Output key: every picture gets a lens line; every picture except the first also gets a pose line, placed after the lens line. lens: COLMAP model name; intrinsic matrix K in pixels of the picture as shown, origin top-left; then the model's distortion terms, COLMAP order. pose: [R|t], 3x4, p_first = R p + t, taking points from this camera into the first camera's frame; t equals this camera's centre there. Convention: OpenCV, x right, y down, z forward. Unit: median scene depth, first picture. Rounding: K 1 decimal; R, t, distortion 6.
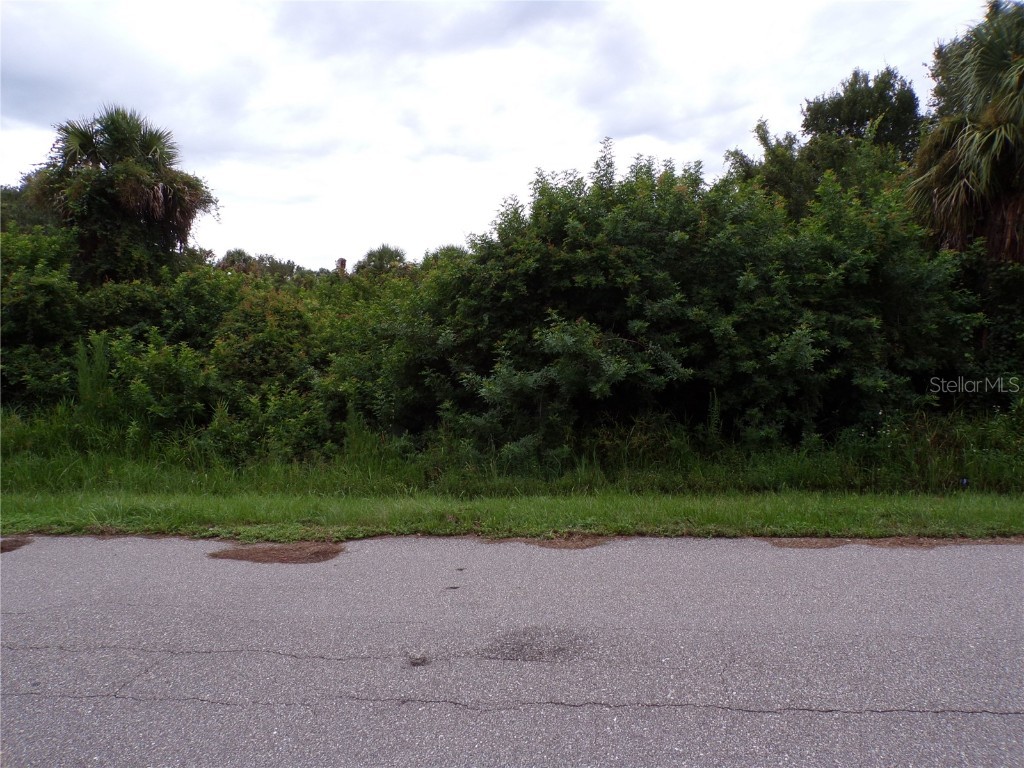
lens RADIAL K [[686.9, 0, 516.0], [0, 686.9, 394.1], [0, 0, 1]] dist [-0.027620, 0.022787]
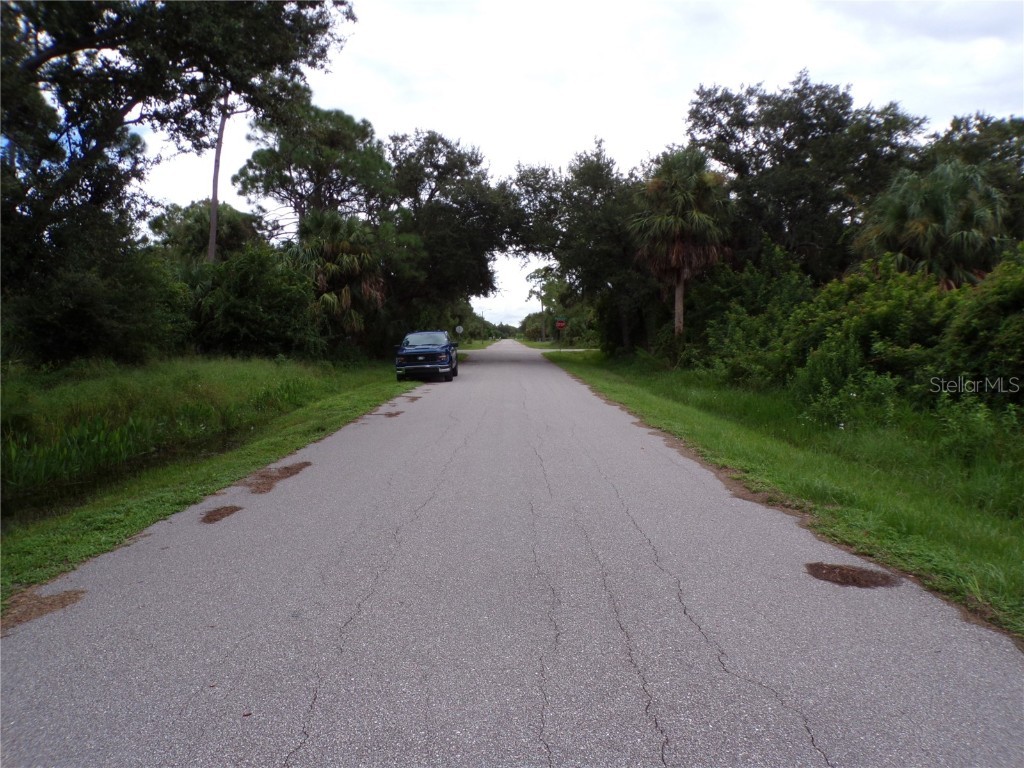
lens RADIAL K [[686.9, 0, 504.9], [0, 686.9, 384.9], [0, 0, 1]] dist [-0.027620, 0.022787]
pose [[0.078647, 0.087189, -0.993082, 0.012337], [-0.083454, 0.993247, 0.080594, -0.019019], [0.993403, 0.076538, 0.085392, 0.200035]]
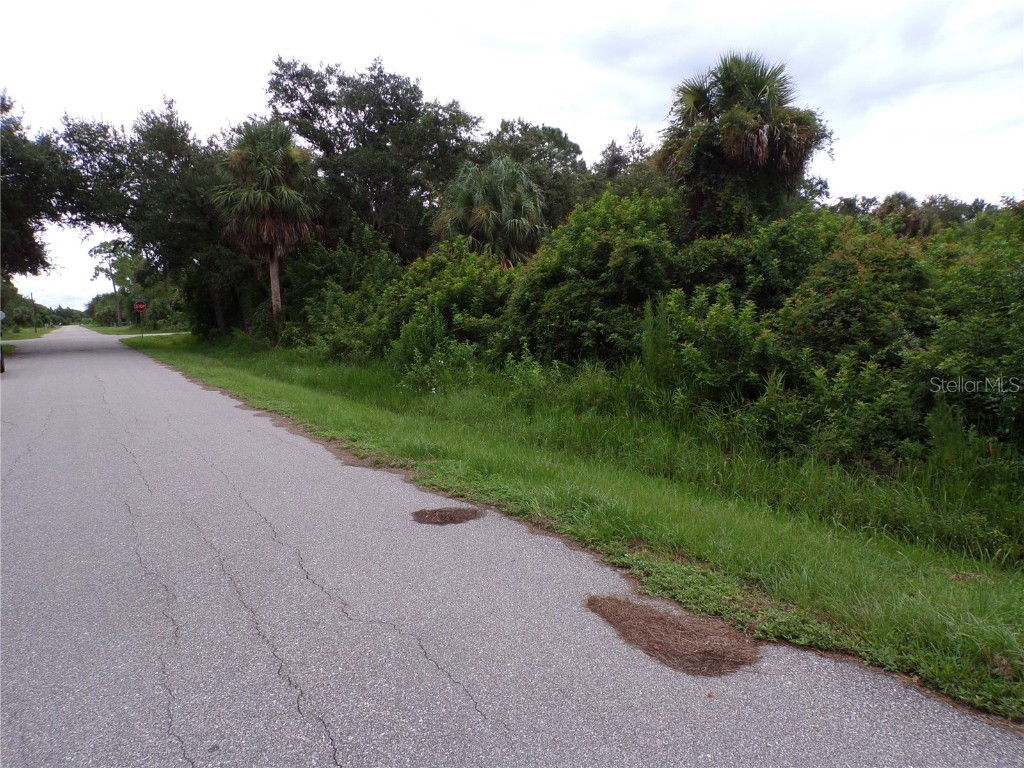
lens RADIAL K [[686.9, 0, 514.0], [0, 686.9, 387.8], [0, 0, 1]] dist [-0.027620, 0.022787]
pose [[0.611614, 0.090098, -0.786009, 0.025276], [-0.045673, 0.995858, 0.078614, -0.018028], [0.789837, -0.012182, 0.613196, 0.195516]]
